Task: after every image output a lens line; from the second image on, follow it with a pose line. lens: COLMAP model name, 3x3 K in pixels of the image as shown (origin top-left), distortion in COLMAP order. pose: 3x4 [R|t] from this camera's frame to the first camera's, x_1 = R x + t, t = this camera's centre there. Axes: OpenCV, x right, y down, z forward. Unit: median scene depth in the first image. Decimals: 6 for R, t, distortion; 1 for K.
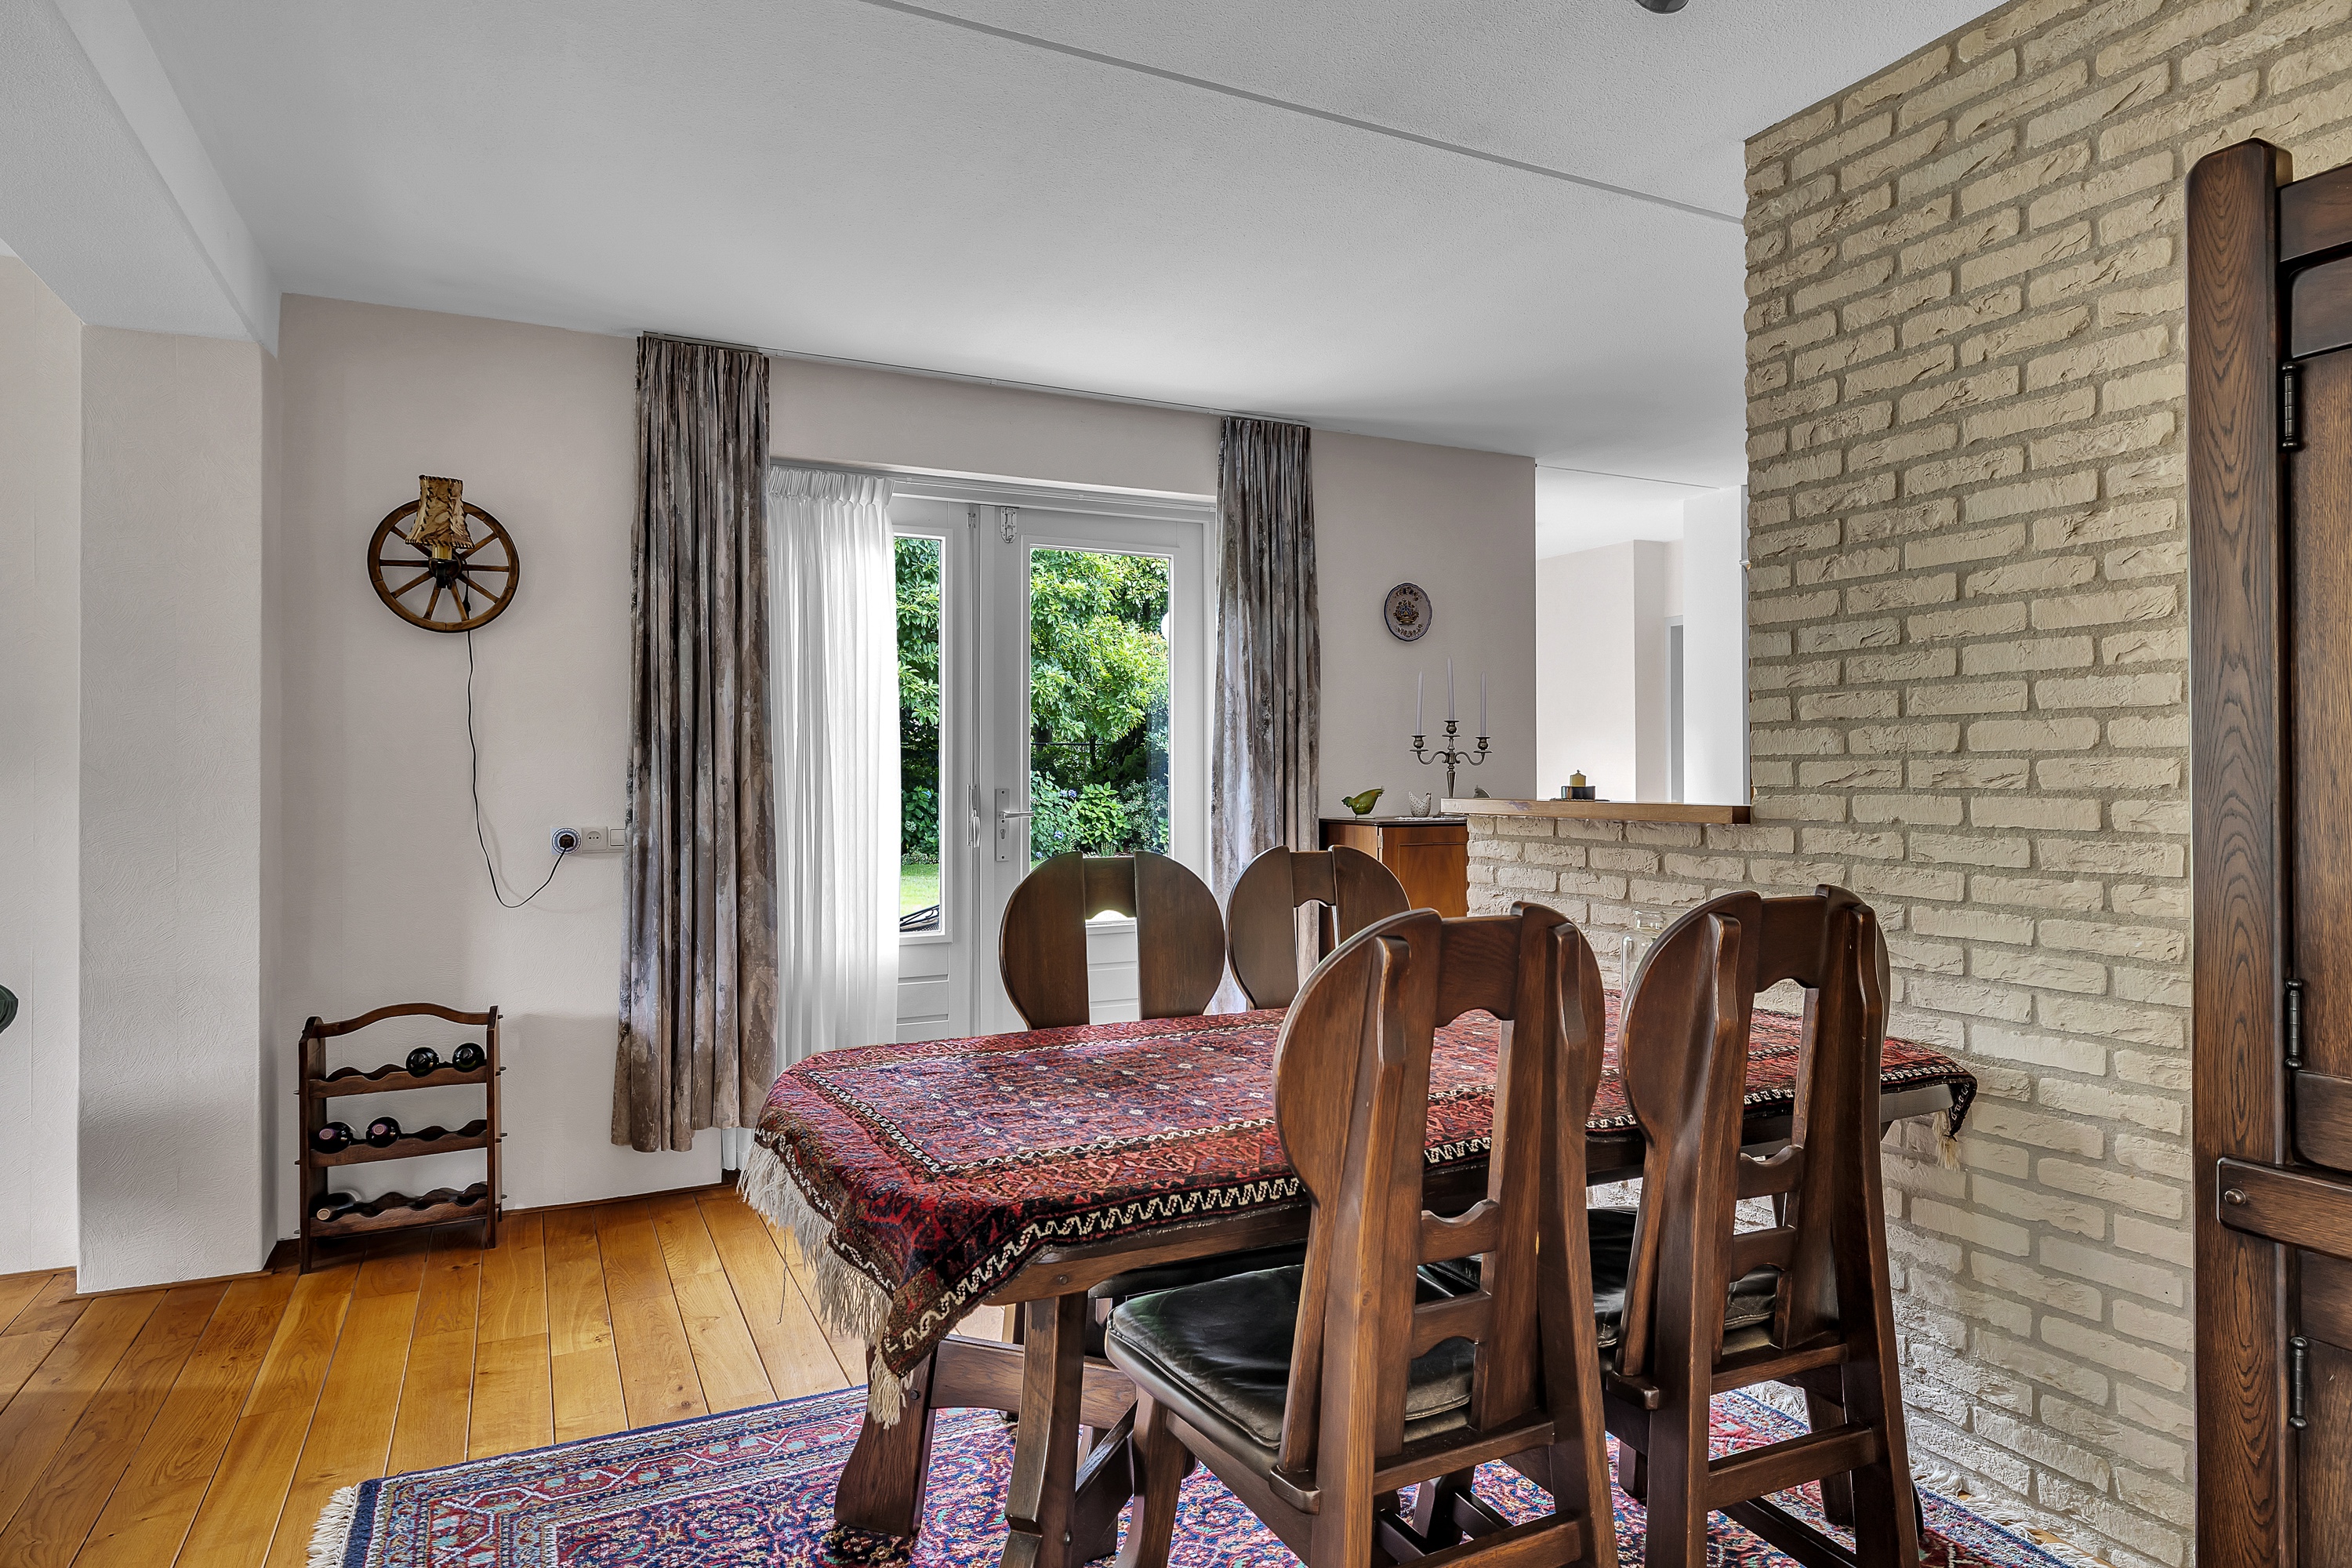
lens RADIAL K [[1338.9, 0, 1175.2], [0, 1338.9, 770.6], [0, 0, 1]] dist [-0.000874, 0.000384]
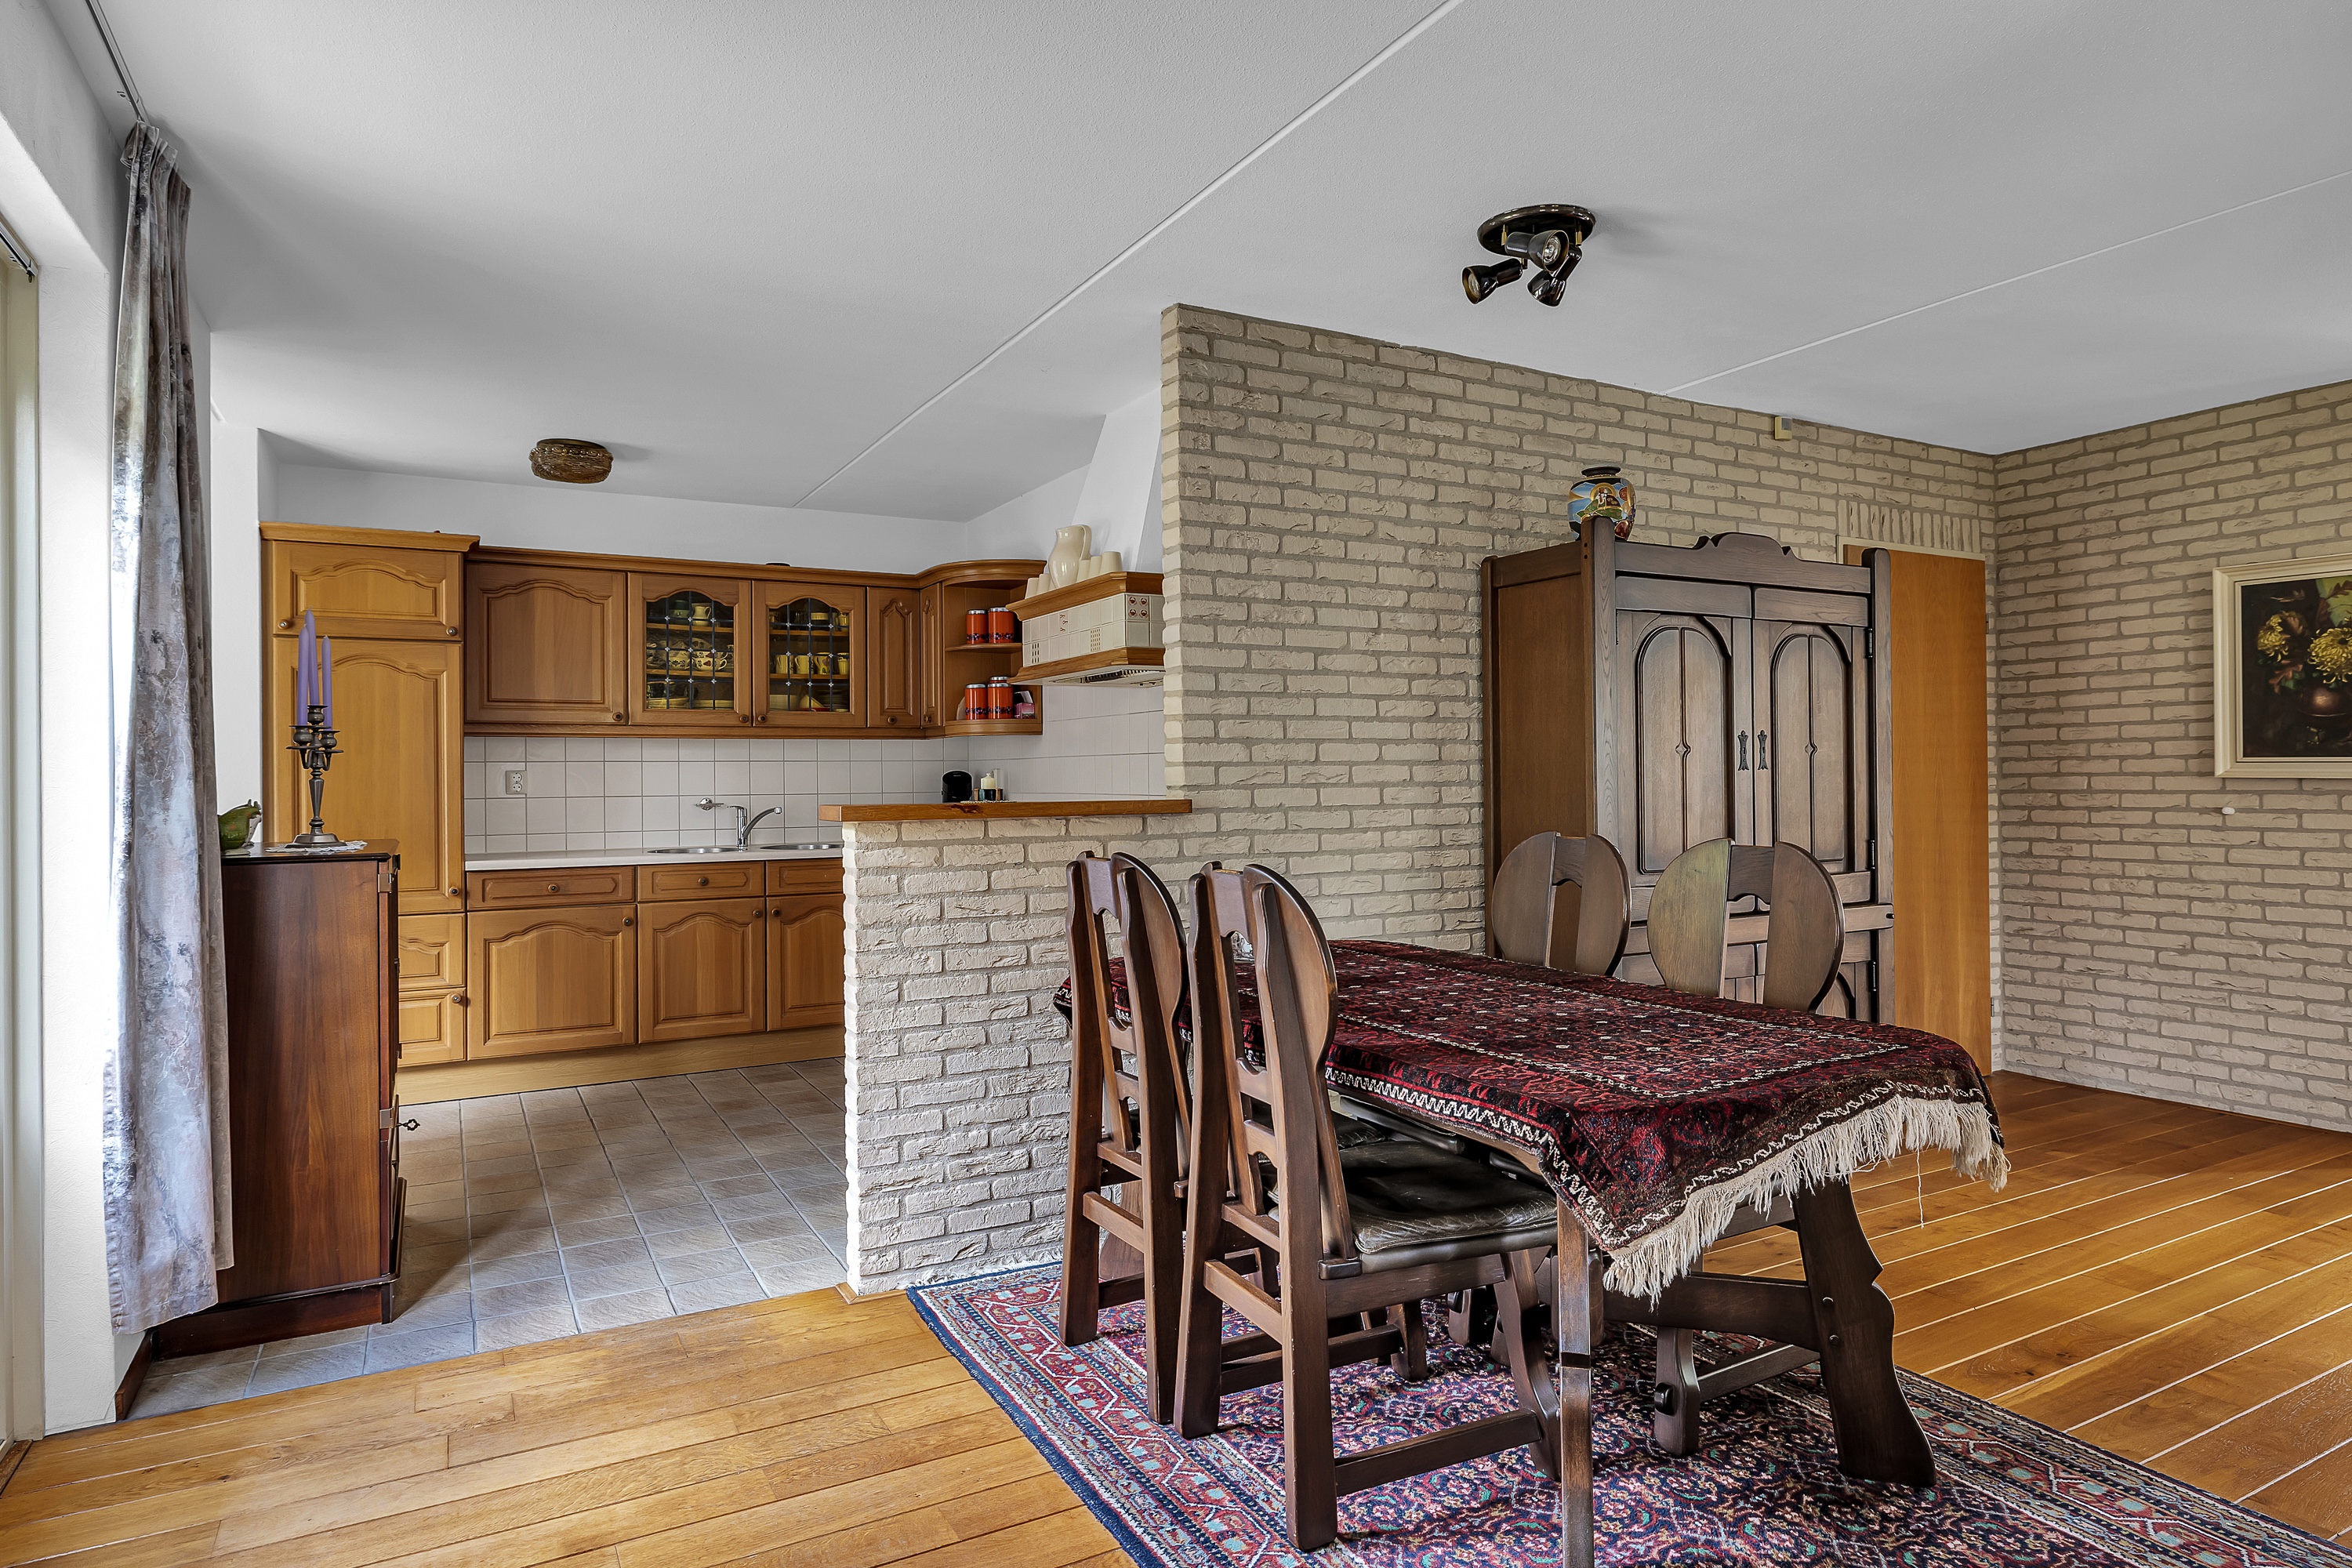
lens RADIAL K [[1338.9, 0, 1170.2], [0, 1338.9, 771.0], [0, 0, 1]] dist [-0.000874, 0.000384]
pose [[-0.049351, 0.005785, 0.998765, -1.038961], [0.006513, 0.999964, -0.005470, 0.005845], [-0.998760, 0.006235, -0.049387, 1.228651]]
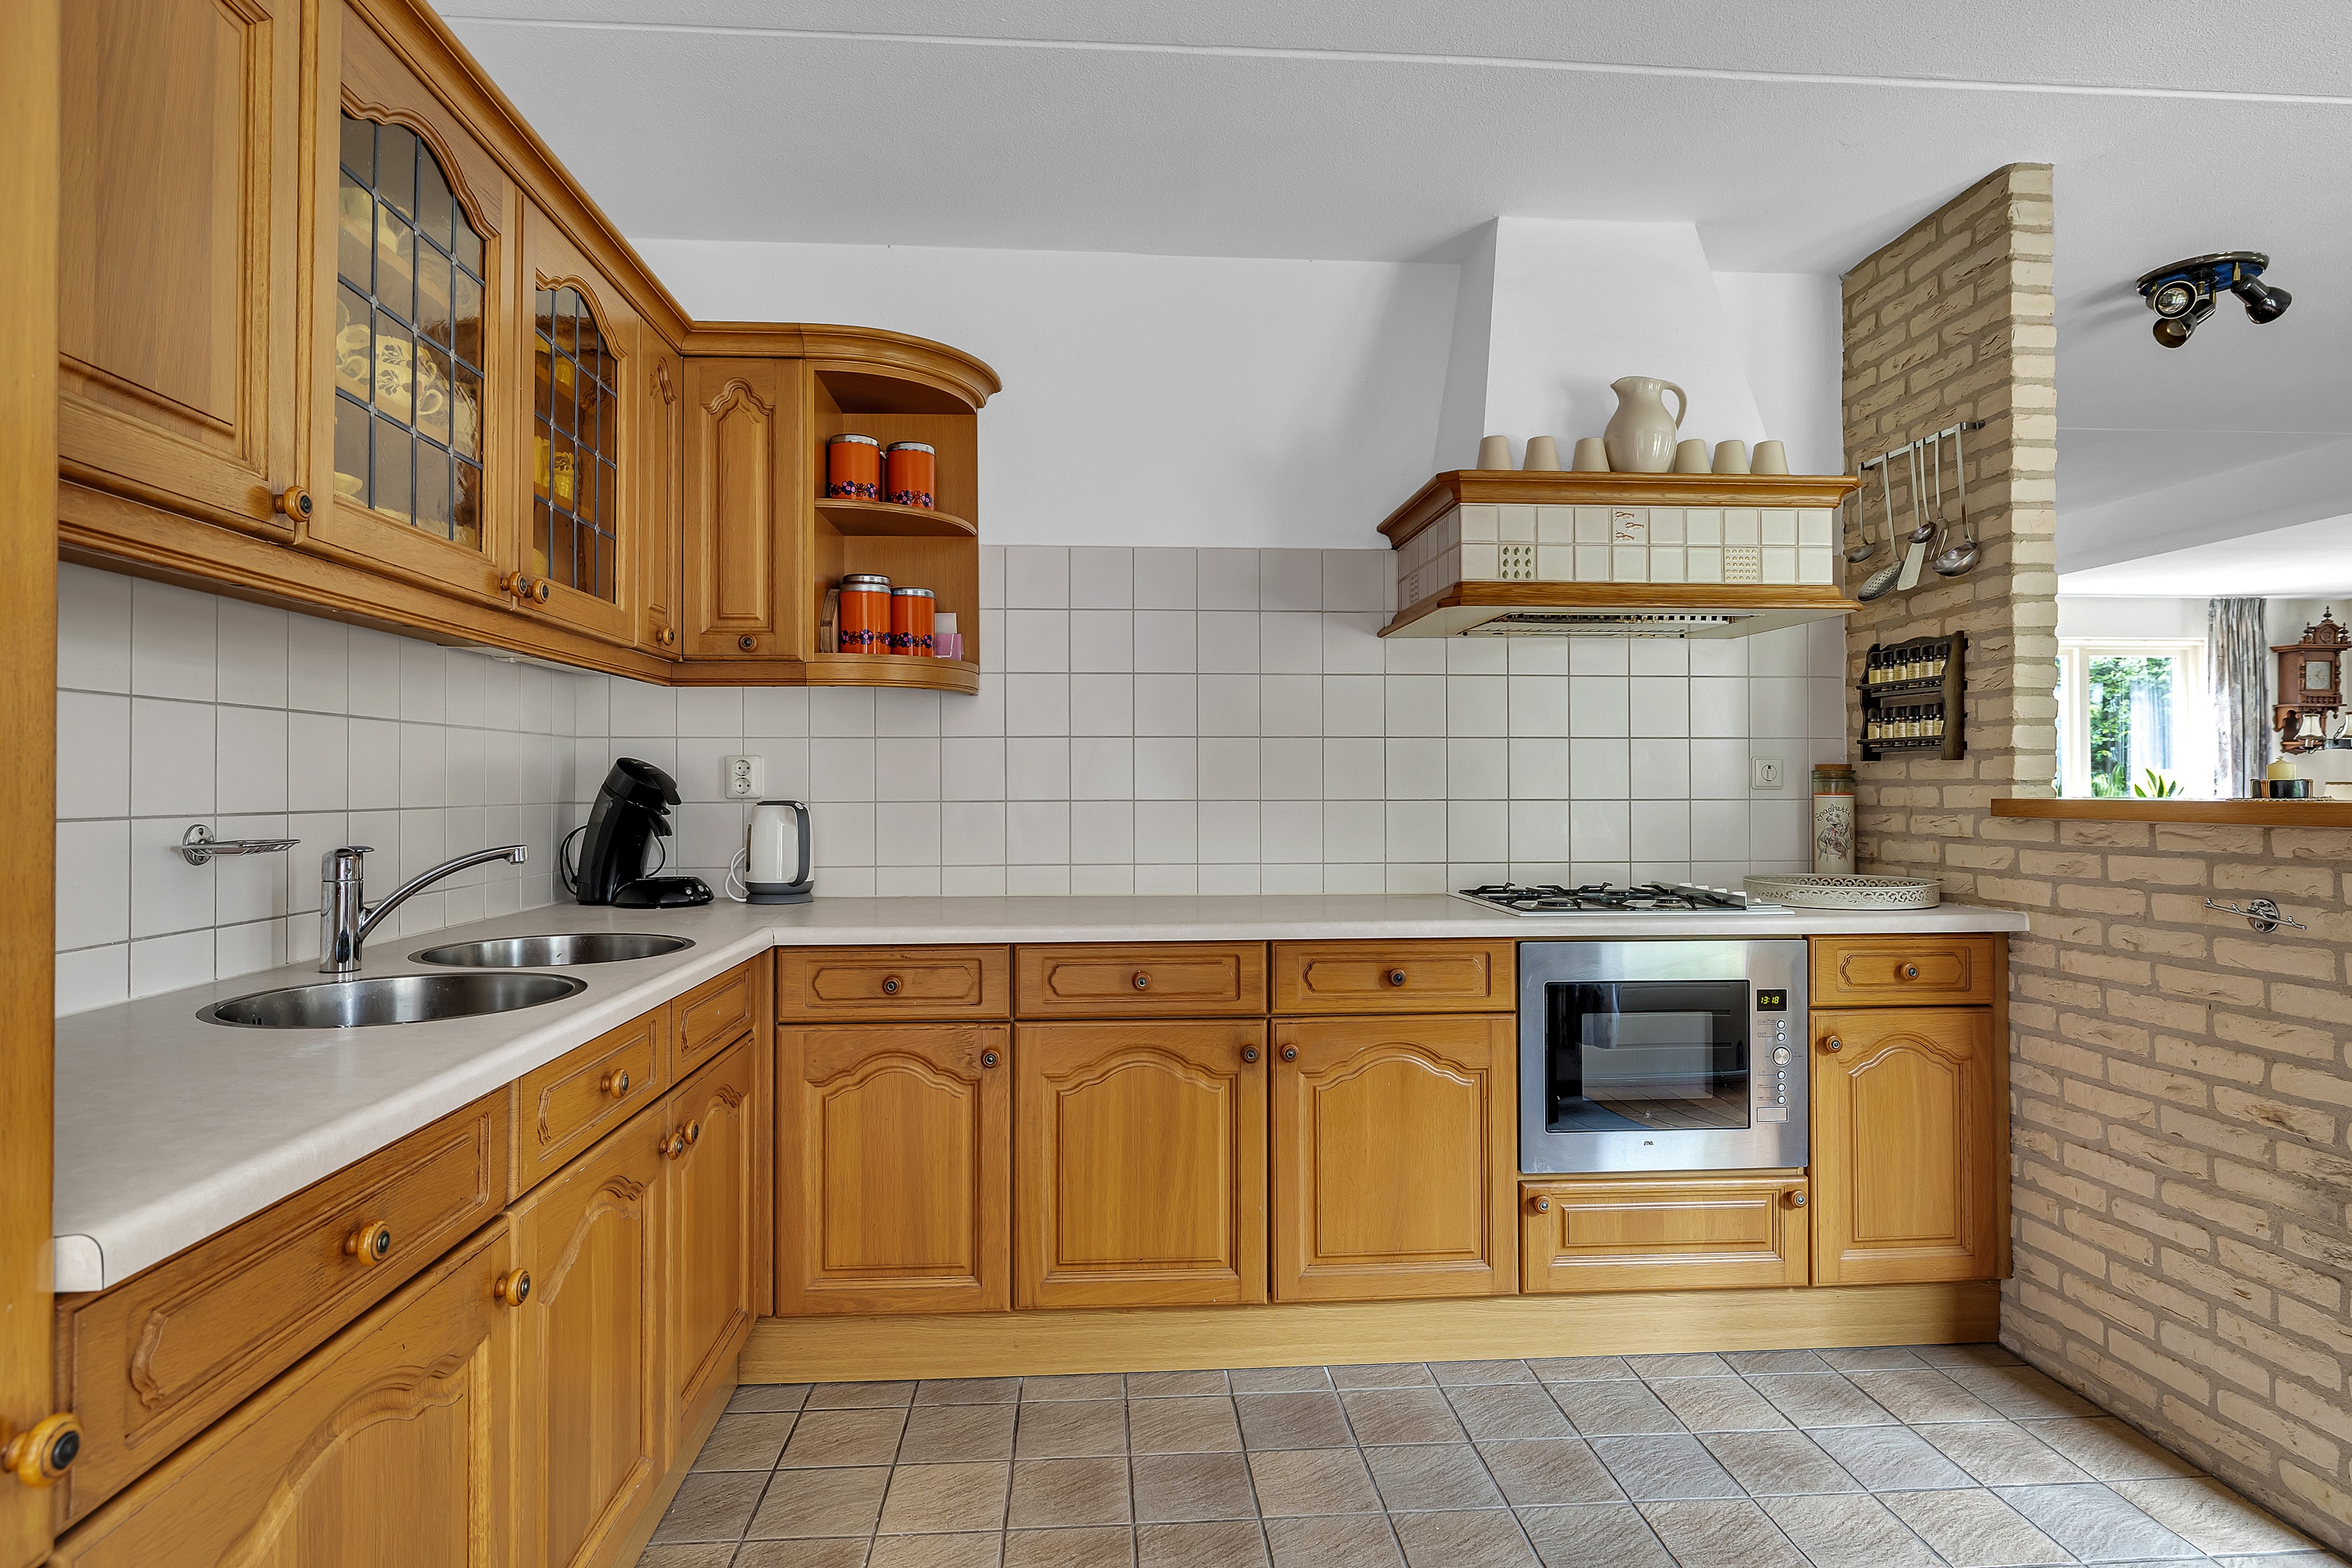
lens RADIAL K [[1264.1, 0, 1167.2], [0, 1264.1, 768.7], [0, 0, 1]] dist [-0.006733, -0.000025]
pose [[-0.934757, 0.011329, 0.355107, 0.821167], [0.006212, 0.999860, -0.015546, 0.020244], [-0.355234, -0.012325, -0.934696, 2.487156]]
